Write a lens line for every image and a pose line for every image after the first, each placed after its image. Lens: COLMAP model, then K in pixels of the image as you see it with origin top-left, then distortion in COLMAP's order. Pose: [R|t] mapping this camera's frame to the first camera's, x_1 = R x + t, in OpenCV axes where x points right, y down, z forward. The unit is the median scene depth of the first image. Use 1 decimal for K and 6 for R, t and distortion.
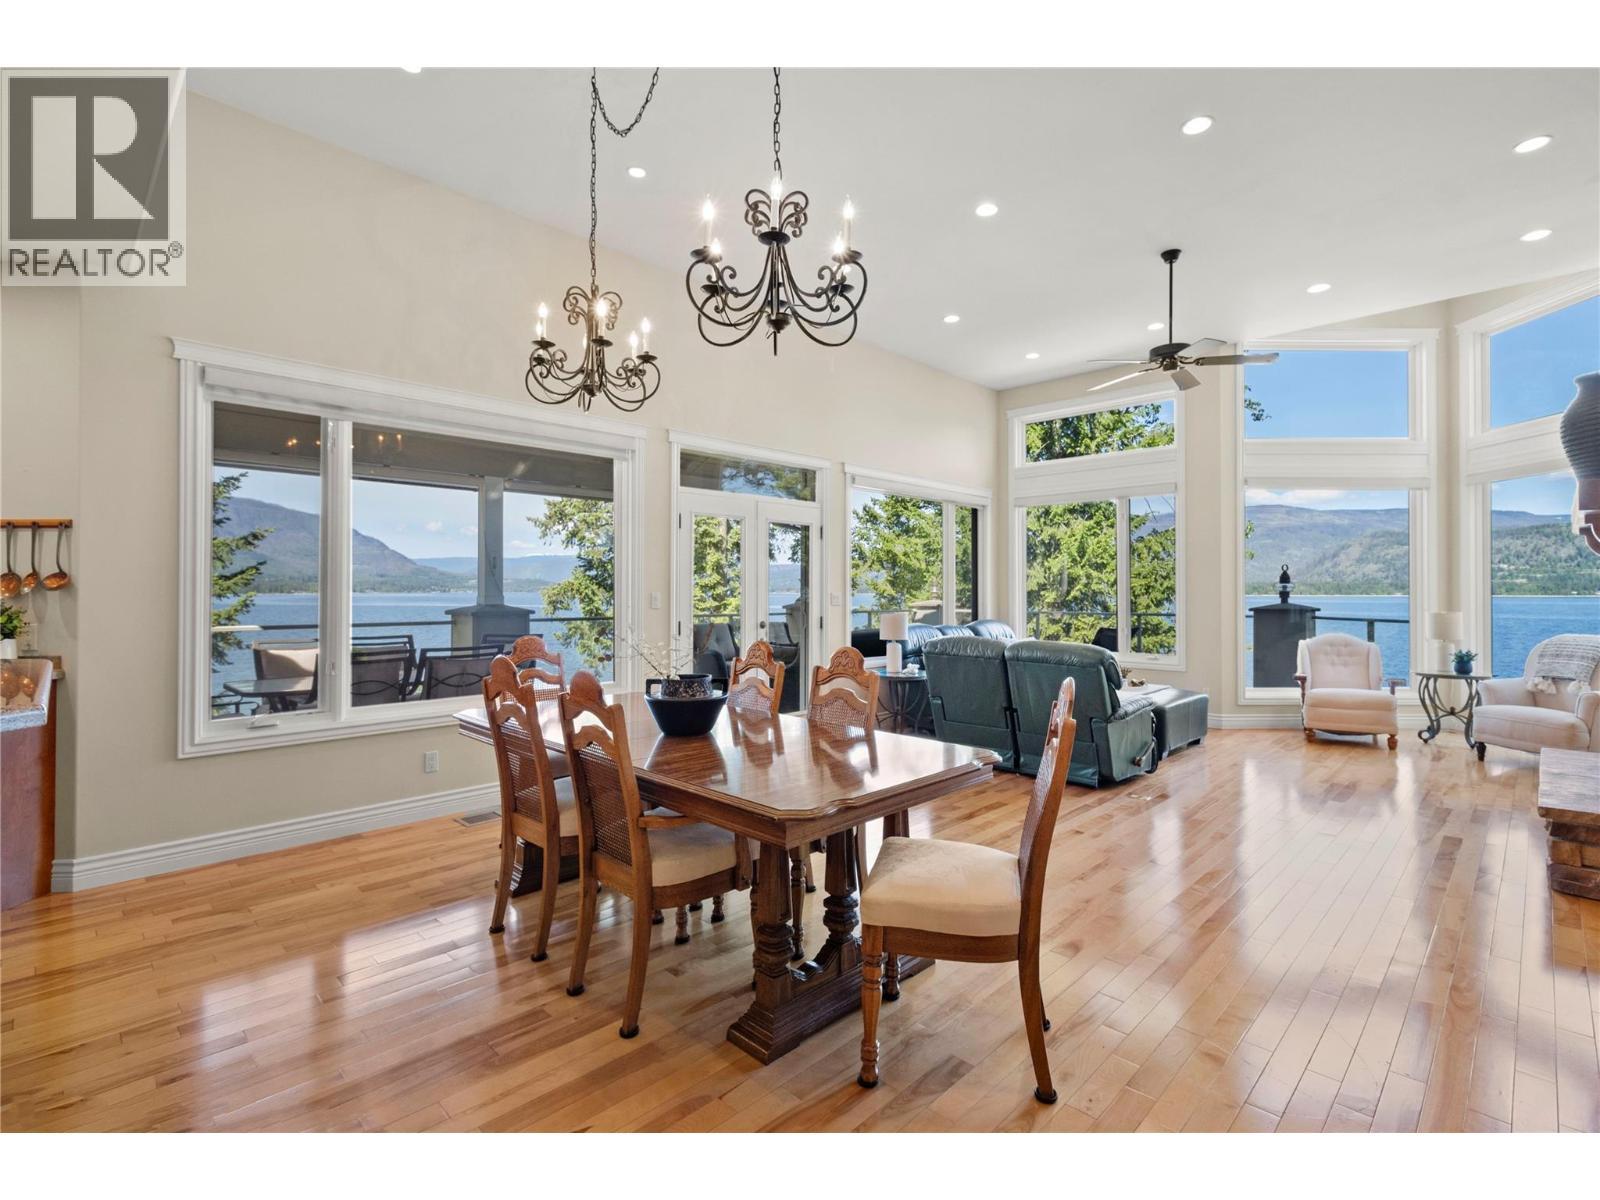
lens RADIAL K [[753.9, 0, 832.0], [0, 753.9, 585.2], [0, 0, 1]] dist [0.000674, 0.001219]
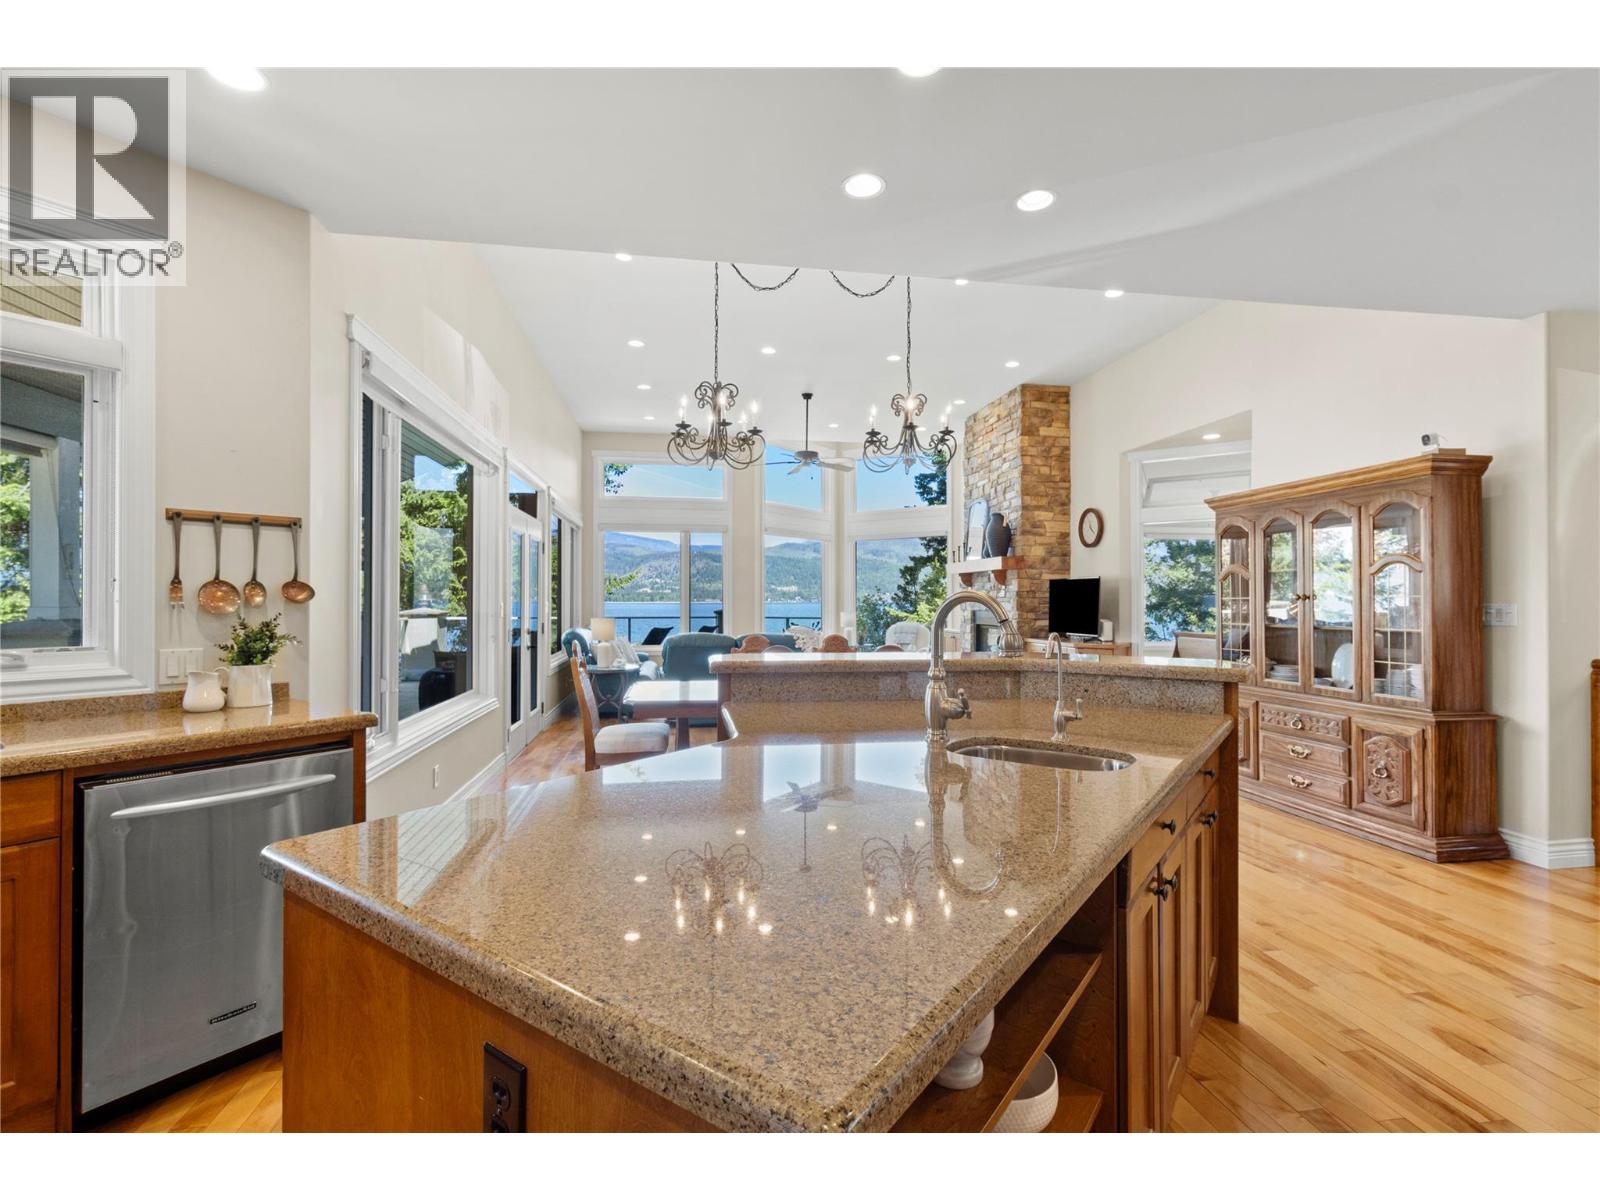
lens RADIAL K [[753.9, 0, 806.2], [0, 753.9, 597.0], [0, 0, 1]] dist [0.000674, 0.001219]
pose [[0.610312, 0.003532, 0.792153, -0.598329], [-0.008221, 0.999964, 0.001875, -0.002655], [-0.792118, -0.007657, 0.610320, 0.024302]]
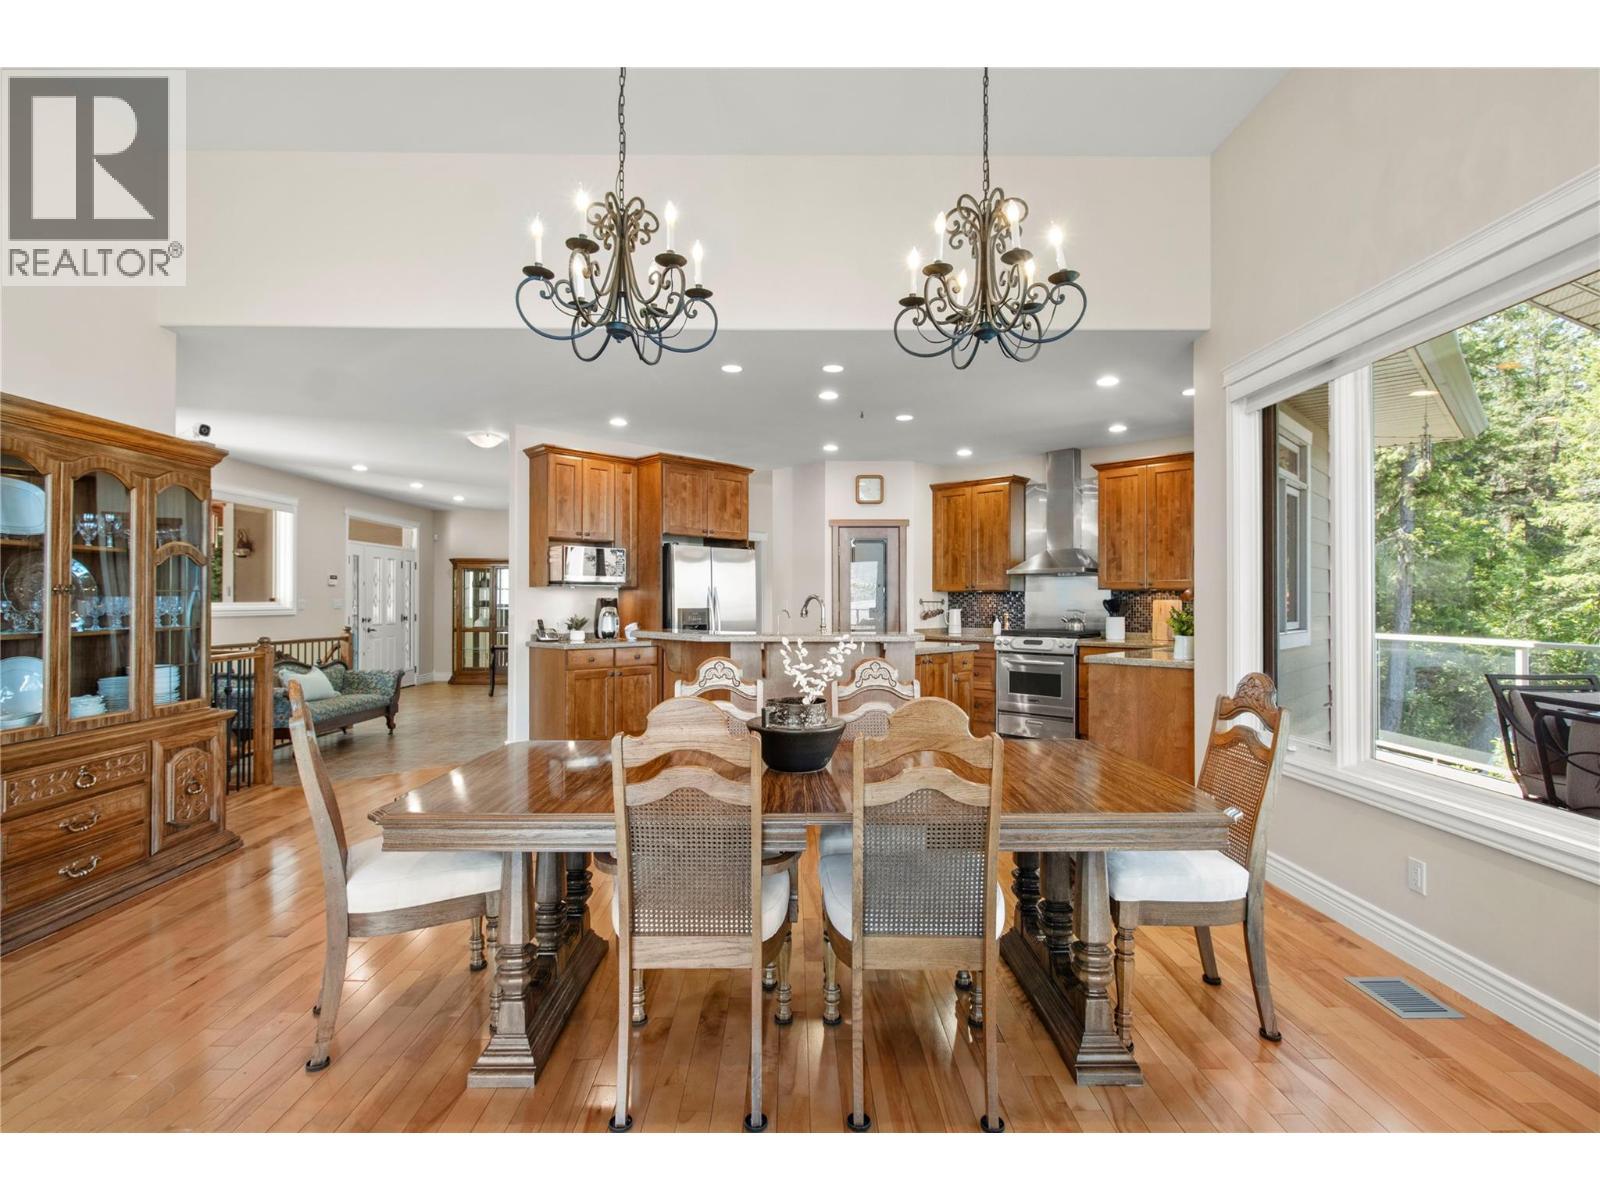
lens RADIAL K [[753.9, 0, 796.6], [0, 753.9, 598.0], [0, 0, 1]] dist [0.000674, 0.001219]
pose [[-0.728746, -0.006881, -0.684749, 0.158014], [0.002865, 0.999910, -0.013097, 0.008239], [0.684778, -0.011506, -0.728661, 0.663466]]
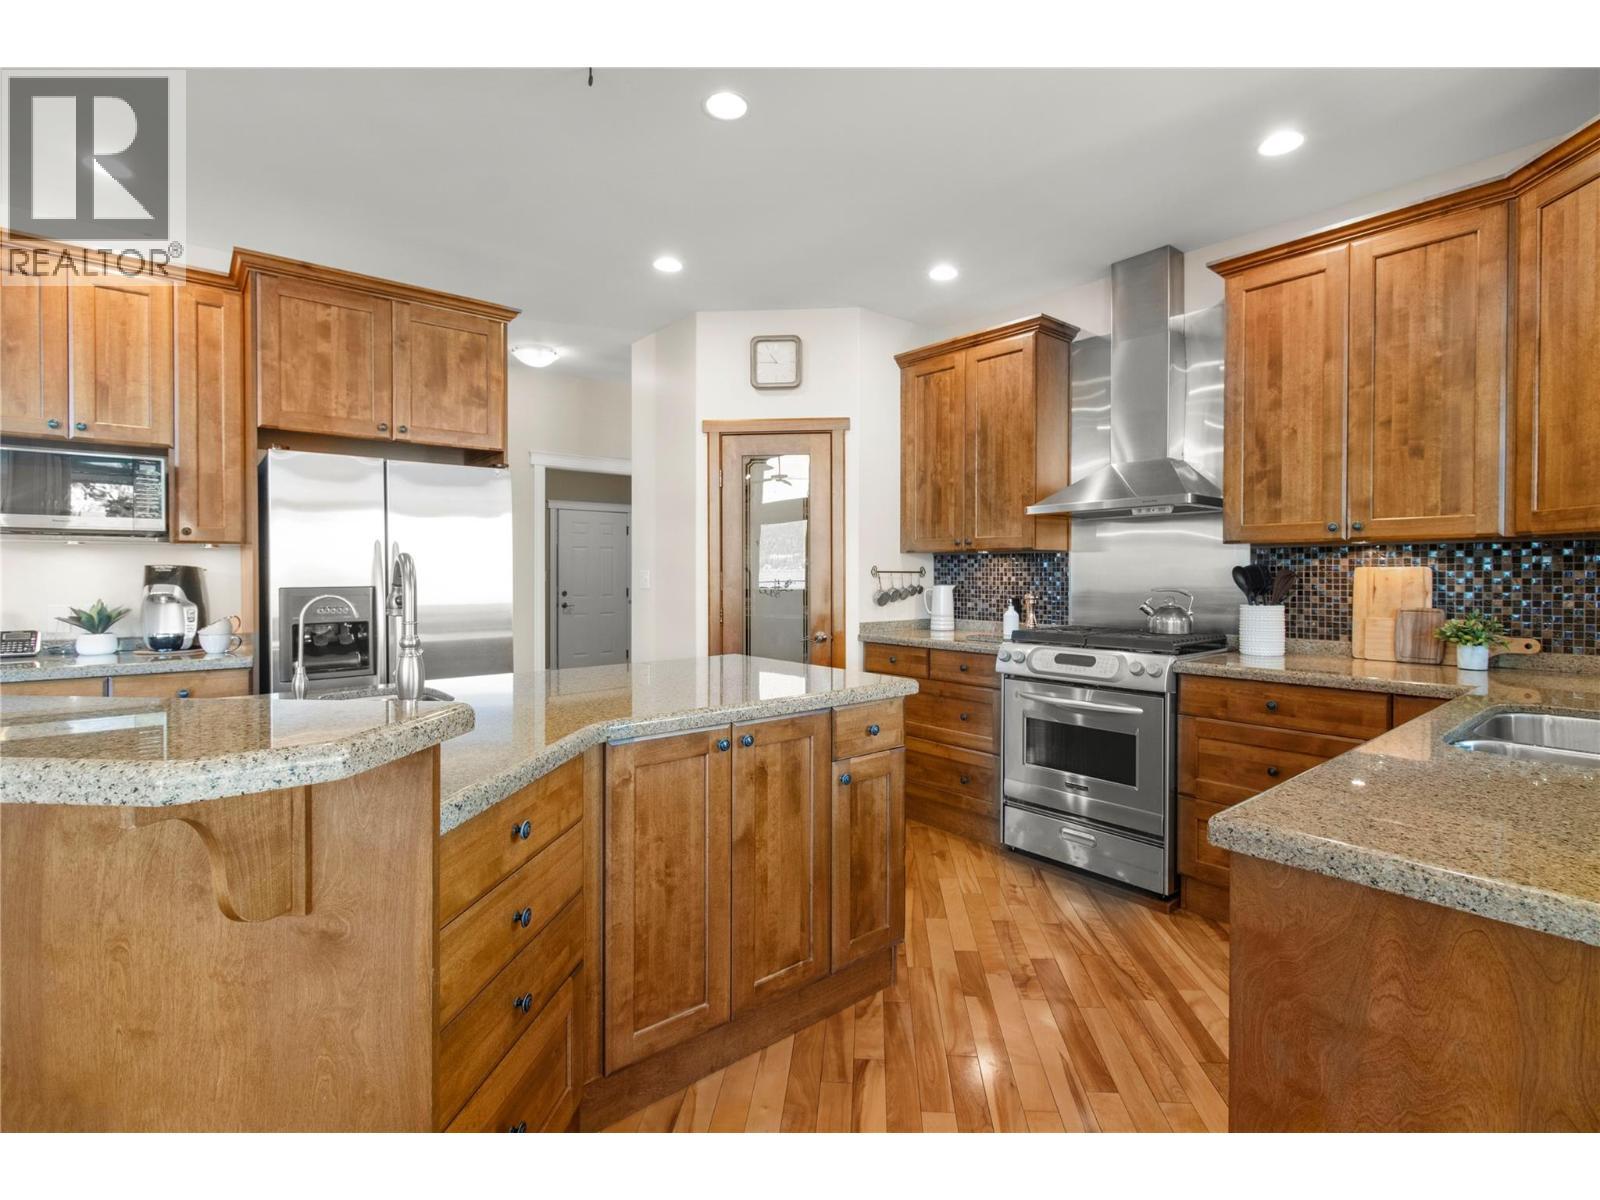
lens RADIAL K [[753.9, 0, 820.8], [0, 753.9, 580.0], [0, 0, 1]] dist [0.000674, 0.001219]
pose [[-0.781342, 0.004619, -0.624086, -0.312820], [0.004309, 0.999989, 0.002006, 0.005060], [0.624088, -0.001122, -0.781353, 0.428593]]
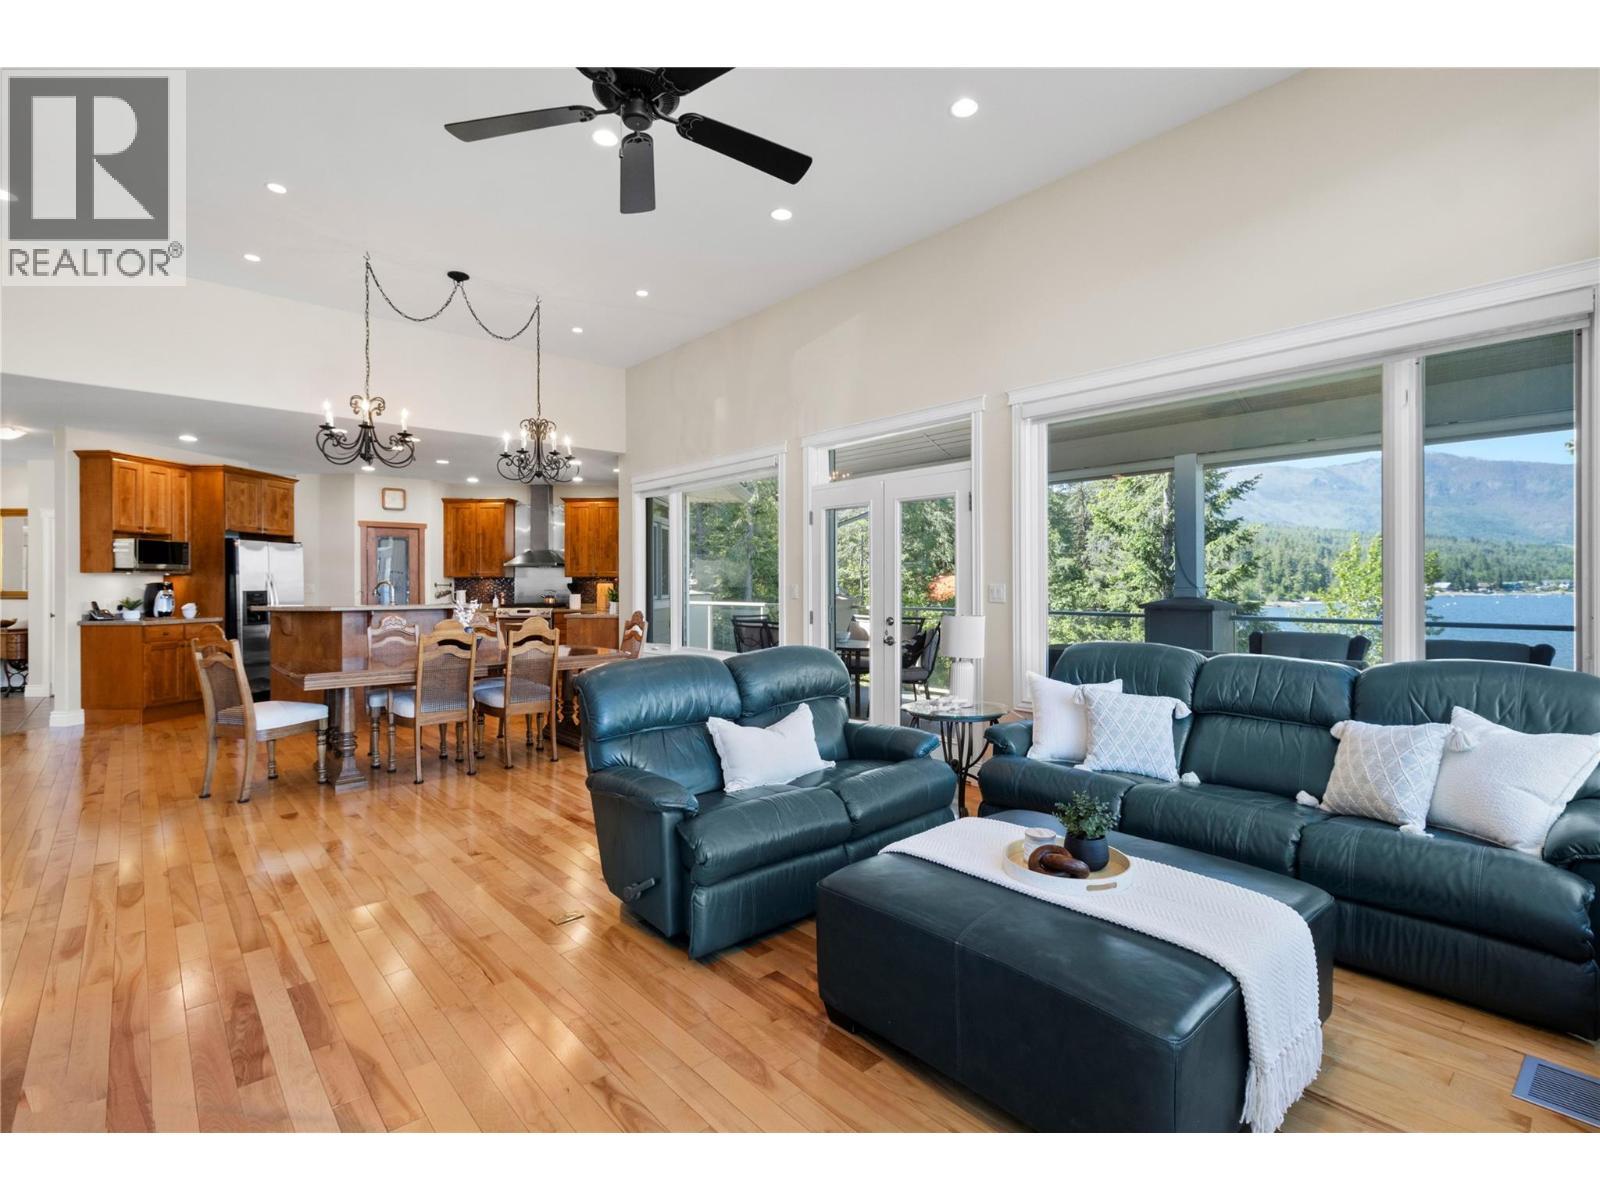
lens RADIAL K [[753.9, 0, 812.5], [0, 753.9, 585.5], [0, 0, 1]] dist [0.000674, 0.001219]
pose [[-0.085788, -0.000900, -0.996313, 0.678374], [0.009073, 0.999957, -0.001685, 0.010143], [0.996272, -0.009184, -0.085776, 0.849987]]
